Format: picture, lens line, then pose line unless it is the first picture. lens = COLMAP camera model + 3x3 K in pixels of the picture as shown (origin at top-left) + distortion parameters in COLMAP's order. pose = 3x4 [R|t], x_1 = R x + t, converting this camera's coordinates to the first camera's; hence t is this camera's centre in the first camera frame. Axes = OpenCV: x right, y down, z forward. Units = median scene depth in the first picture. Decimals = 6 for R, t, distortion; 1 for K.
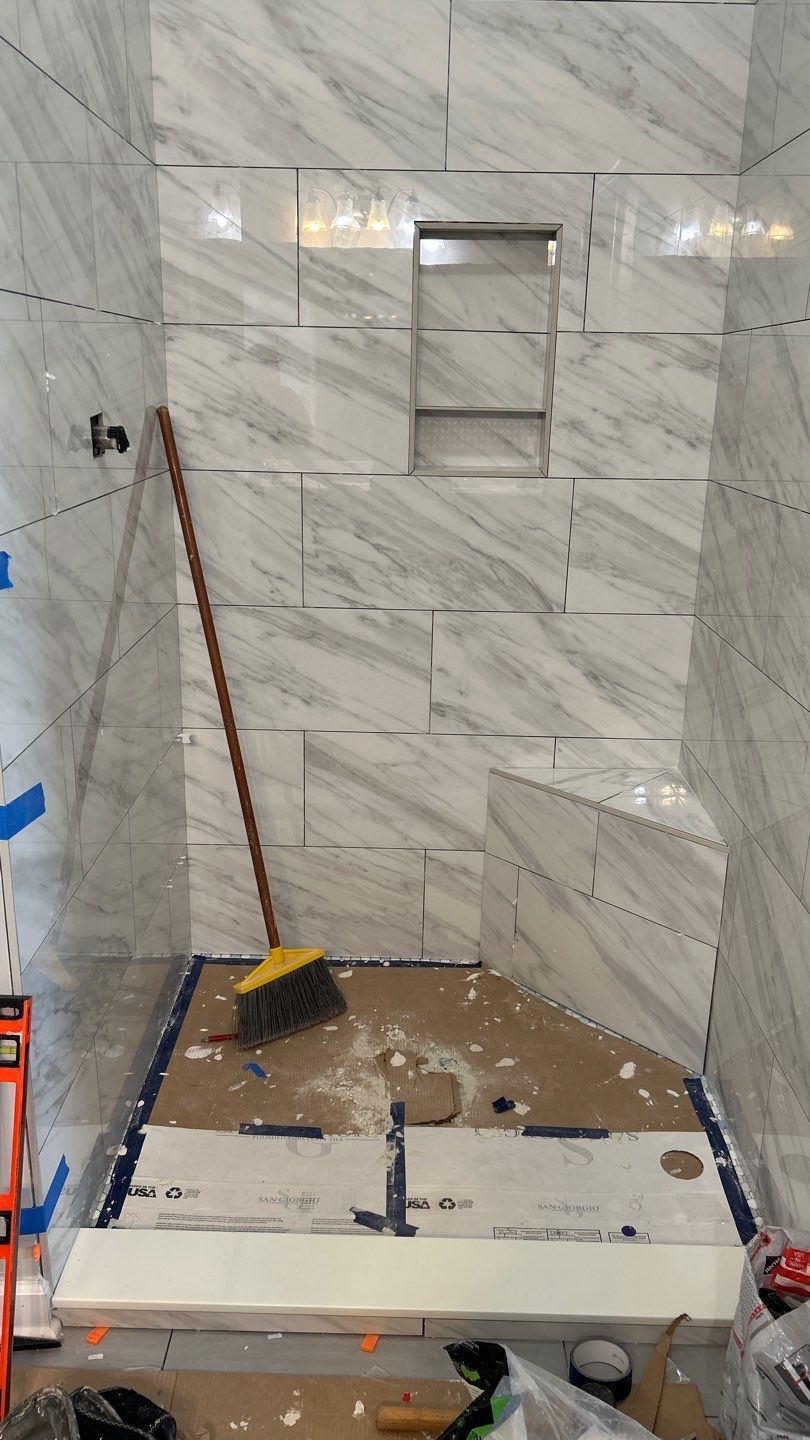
lens RADIAL K [[1083.8, 0, 392.3], [0, 1083.8, 712.7], [0, 0, 1]] dist [0.044812, -0.044914]
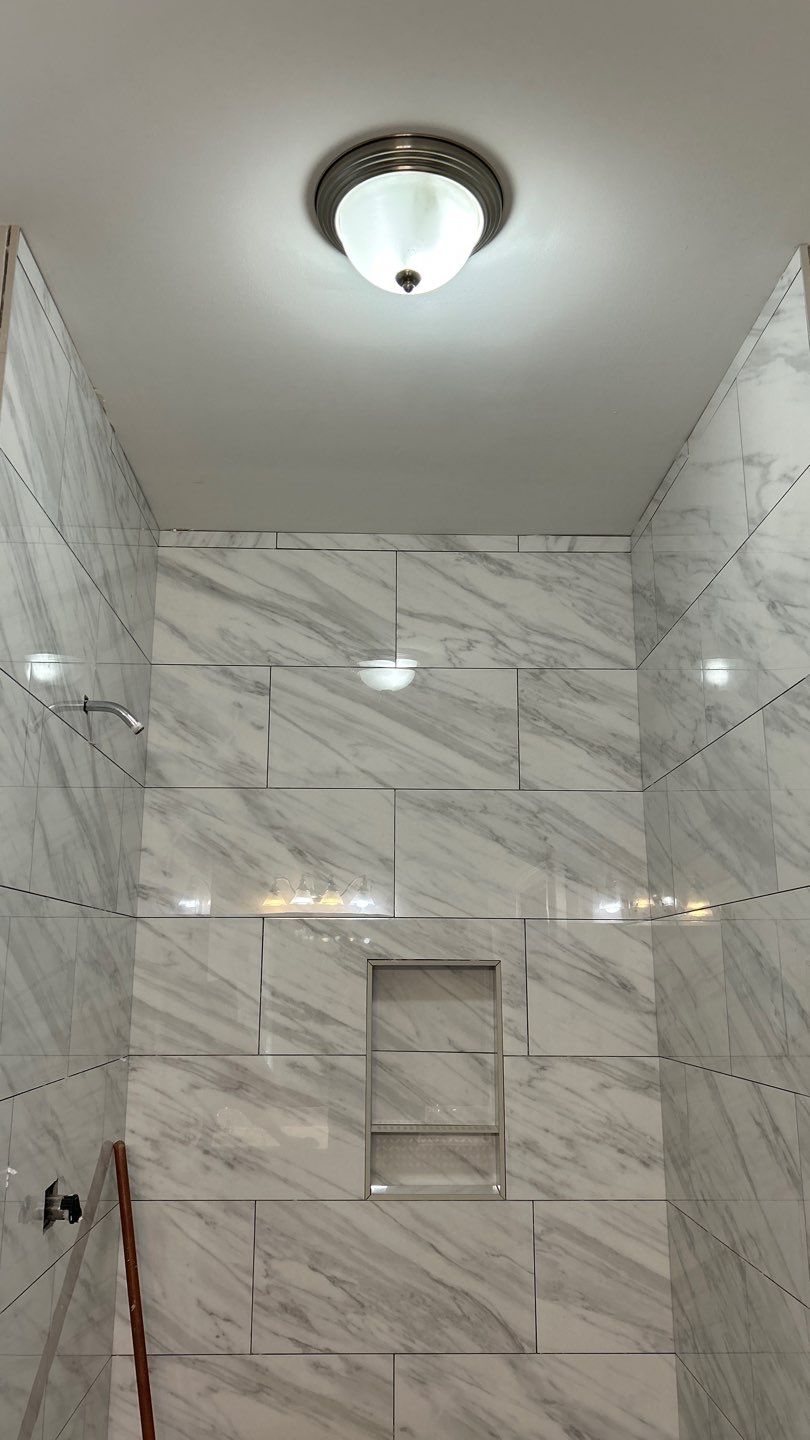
lens RADIAL K [[1083.8, 0, 398.8], [0, 1083.8, 717.9], [0, 0, 1]] dist [0.044812, -0.044914]
pose [[0.998807, -0.005048, 0.048567, -0.000316], [0.028881, 0.863078, -0.504244, -0.102215], [-0.039372, 0.505046, 0.862194, -0.075256]]
